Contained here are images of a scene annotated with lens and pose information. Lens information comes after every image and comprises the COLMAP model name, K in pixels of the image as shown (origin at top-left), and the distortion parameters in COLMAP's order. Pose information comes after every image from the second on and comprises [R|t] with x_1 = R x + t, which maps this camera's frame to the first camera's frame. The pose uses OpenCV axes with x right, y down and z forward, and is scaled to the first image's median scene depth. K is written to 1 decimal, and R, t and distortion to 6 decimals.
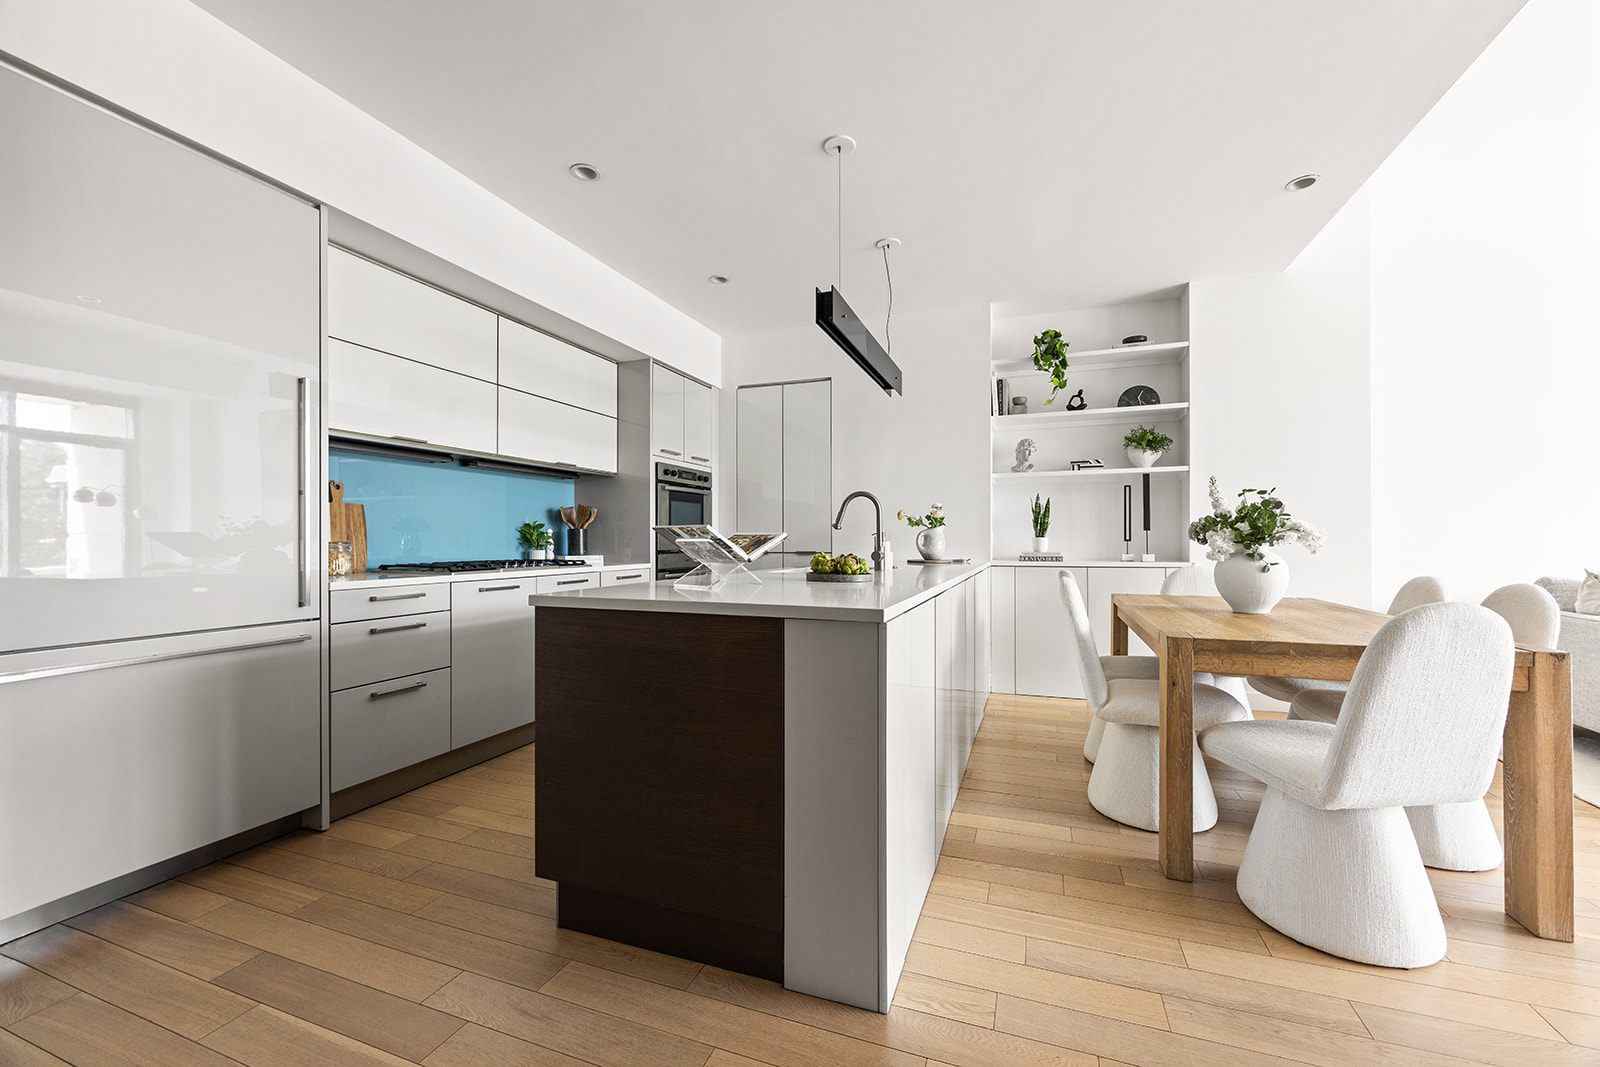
lens RADIAL K [[625.3, 0, 805.8], [0, 625.3, 540.2], [0, 0, 1]] dist [0.000708, -0.000007]
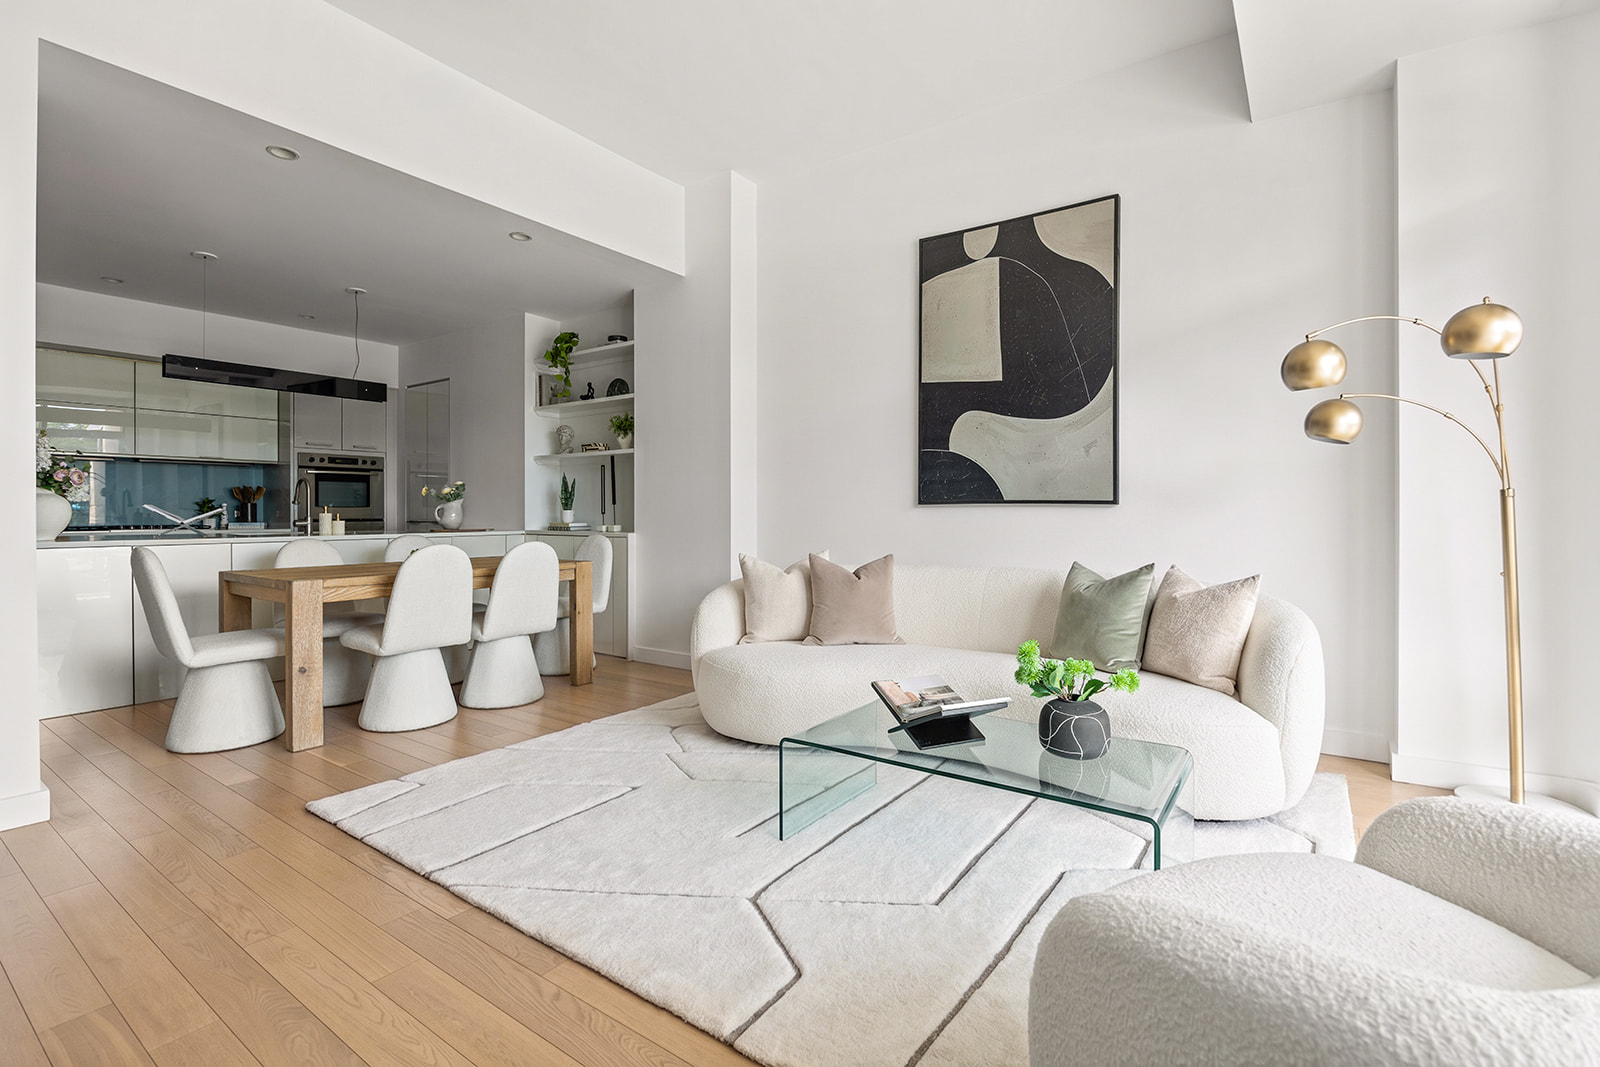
lens RADIAL K [[734.7, 0, 795.9], [0, 734.7, 518.2], [0, 0, 1]] dist [-0.003583, -0.000262]
pose [[0.962772, 0.005227, -0.270265, 1.180171], [-0.002480, 0.999942, 0.010506, -0.005054], [0.270304, -0.009444, 0.962729, -0.204530]]
